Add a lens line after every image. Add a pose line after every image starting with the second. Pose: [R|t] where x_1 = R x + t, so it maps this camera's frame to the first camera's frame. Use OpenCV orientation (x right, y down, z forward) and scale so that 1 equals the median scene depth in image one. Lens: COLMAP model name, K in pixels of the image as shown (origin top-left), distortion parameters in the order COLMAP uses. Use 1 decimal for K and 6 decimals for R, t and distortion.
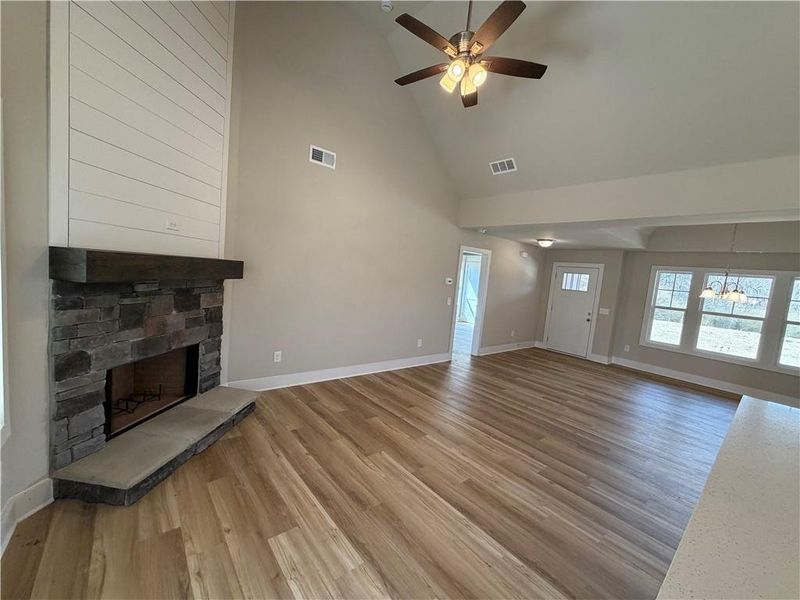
lens RADIAL K [[321.9, 0, 399.9], [0, 321.9, 301.1], [0, 0, 1]] dist [-0.000342, -0.000148]
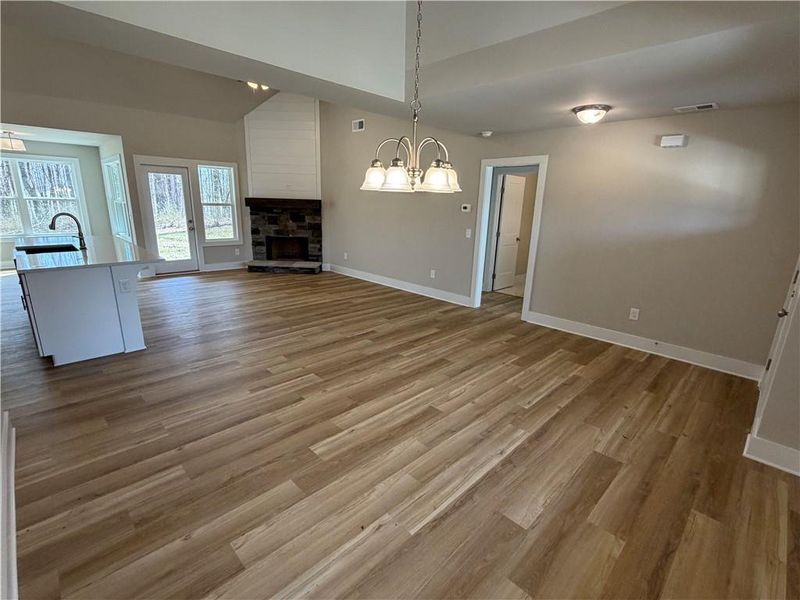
lens RADIAL K [[377.6, 0, 399.2], [0, 377.6, 301.1], [0, 0, 1]] dist [0.001391, -0.000086]
pose [[0.083264, 0.167027, -0.982430, 2.108896], [-0.111576, 0.981217, 0.157365, 0.074985], [0.990262, 0.096512, 0.100336, 1.398081]]
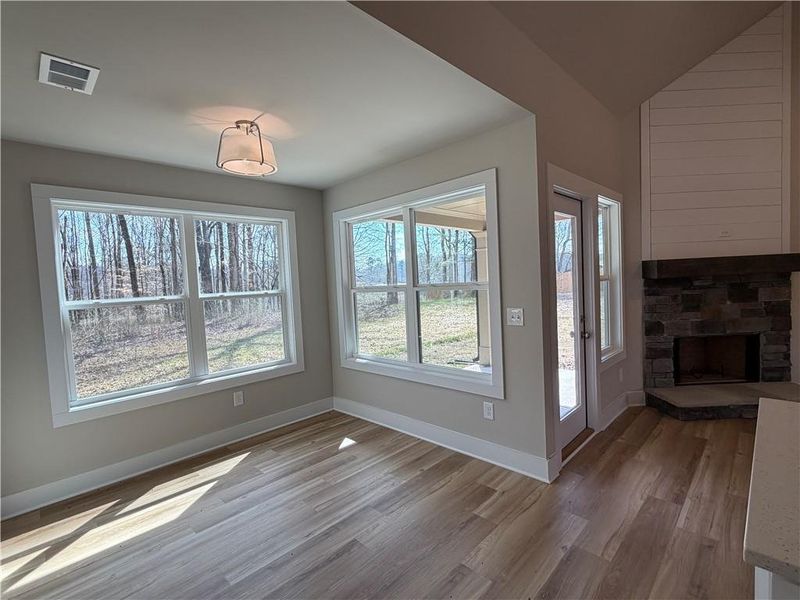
lens RADIAL K [[379.3, 0, 401.0], [0, 379.3, 301.5], [0, 0, 1]] dist [0.001721, -0.000148]
pose [[0.092201, -0.046167, -0.994670, 0.546081], [-0.032519, 0.998252, -0.049348, 0.123889], [0.995209, 0.036895, 0.090539, -0.330586]]
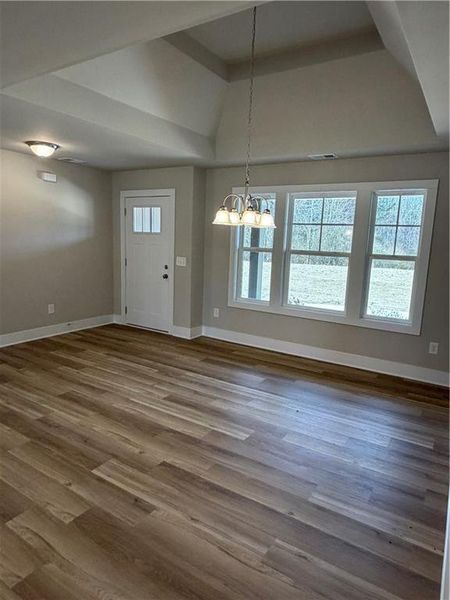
lens RADIAL K [[386.4, 0, 225.0], [0, 386.4, 300.0], [0, 0, 1]] dist [0.002689, 0.000521]
pose [[0.952688, -0.106090, 0.284833, 1.097396], [0.079085, 0.991352, 0.104726, 0.078325], [-0.293480, -0.077245, 0.952839, 0.464983]]
